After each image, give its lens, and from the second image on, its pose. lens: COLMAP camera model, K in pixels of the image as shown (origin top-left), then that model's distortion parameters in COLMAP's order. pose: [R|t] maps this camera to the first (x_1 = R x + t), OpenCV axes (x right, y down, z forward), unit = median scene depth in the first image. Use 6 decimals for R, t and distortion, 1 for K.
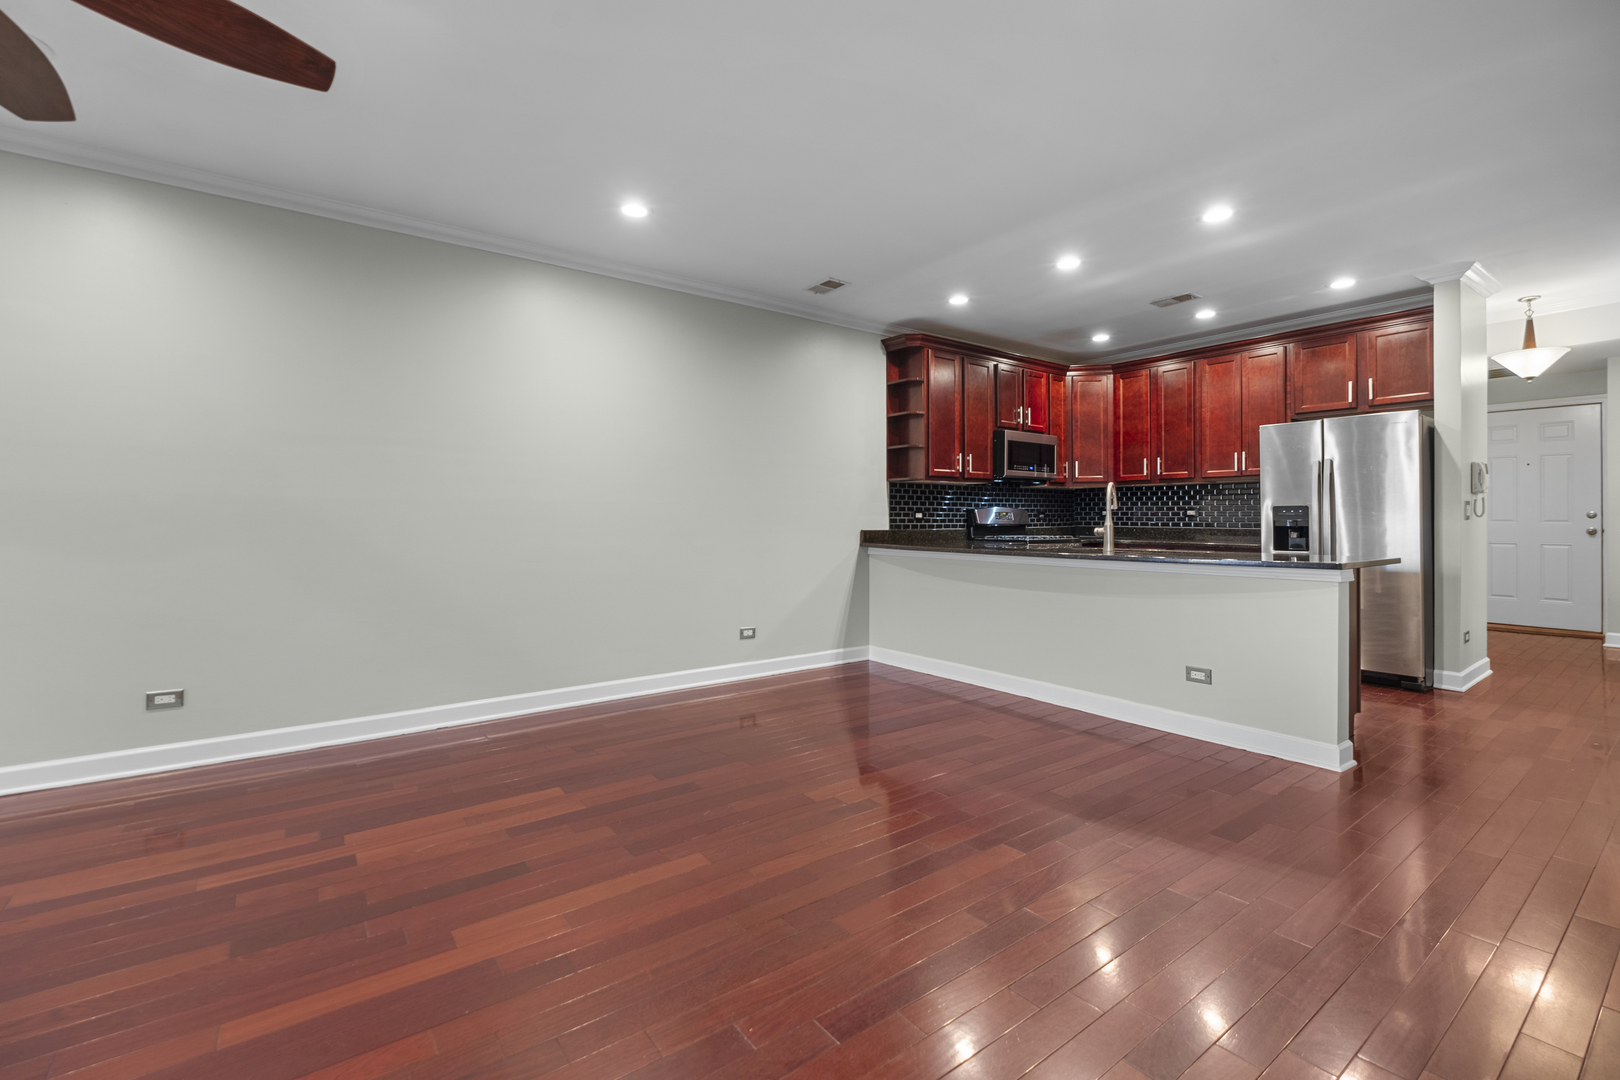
lens RADIAL K [[709.6, 0, 805.1], [0, 709.6, 528.3], [0, 0, 1]] dist [0.002903, -0.000298]
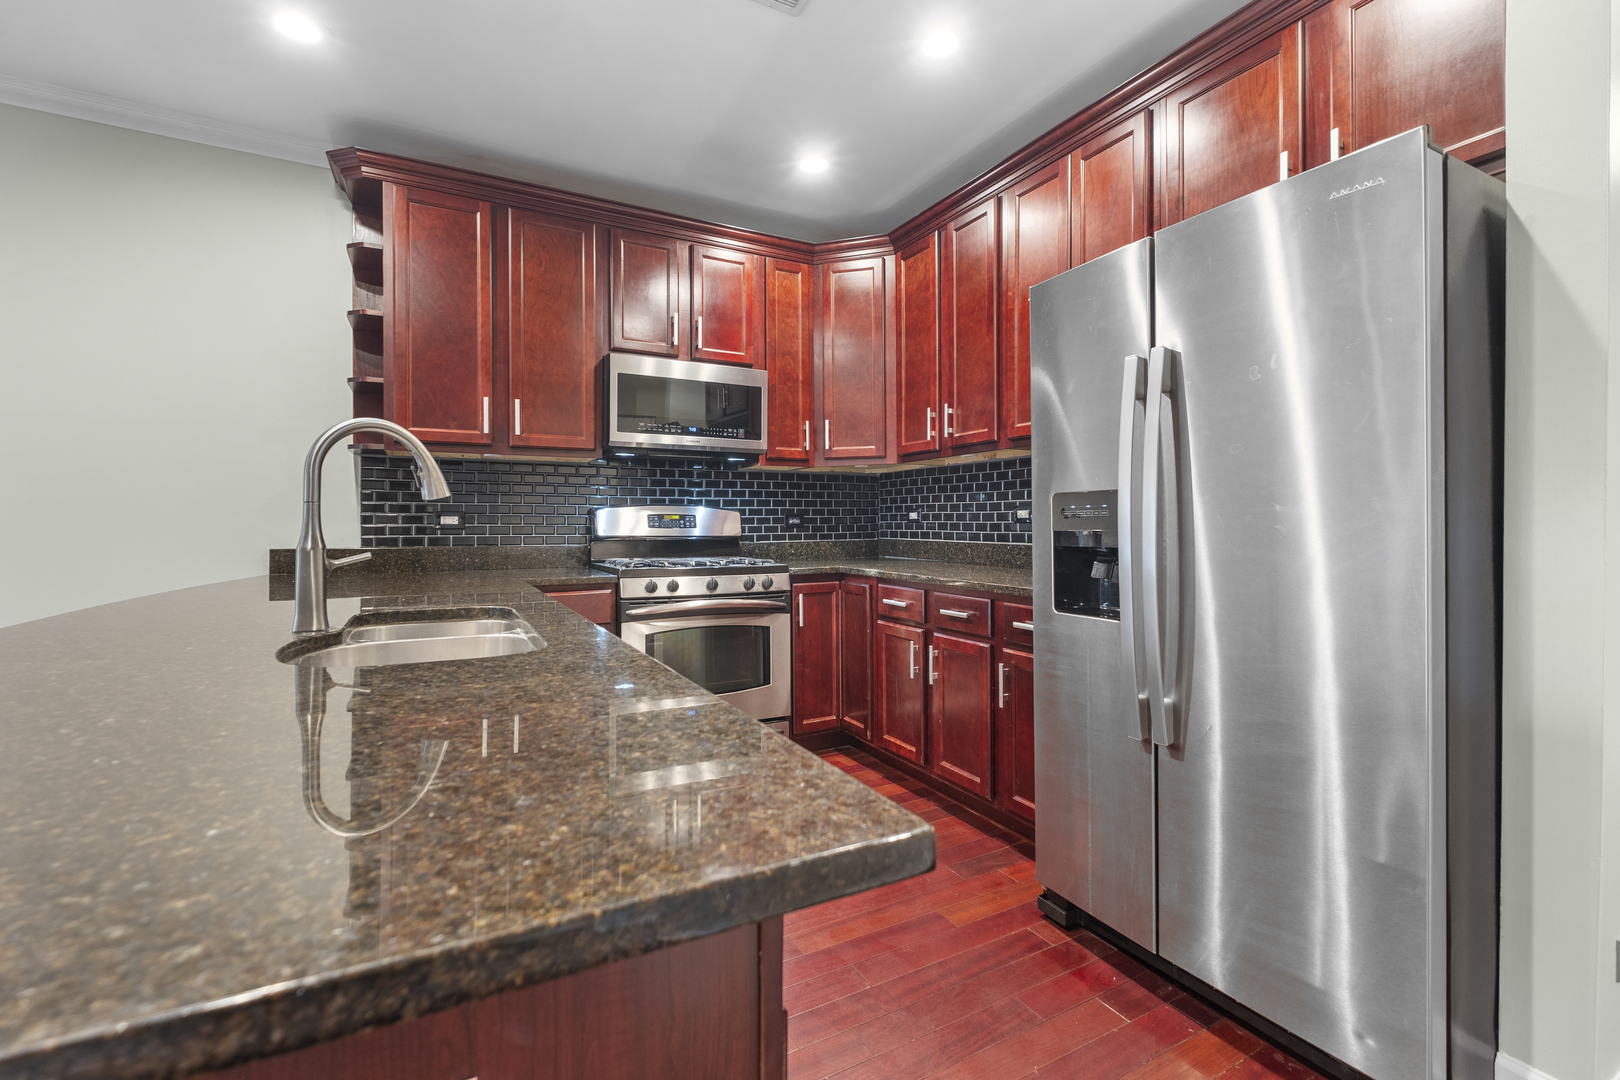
lens RADIAL K [[709.6, 0, 811.2], [0, 709.6, 535.1], [0, 0, 1]] dist [0.002903, -0.000298]
pose [[0.988596, 0.000398, -0.150590, 0.465596], [-0.000448, 1.000000, -0.000297, -0.006888], [0.150590, 0.000361, 0.988596, 0.479906]]
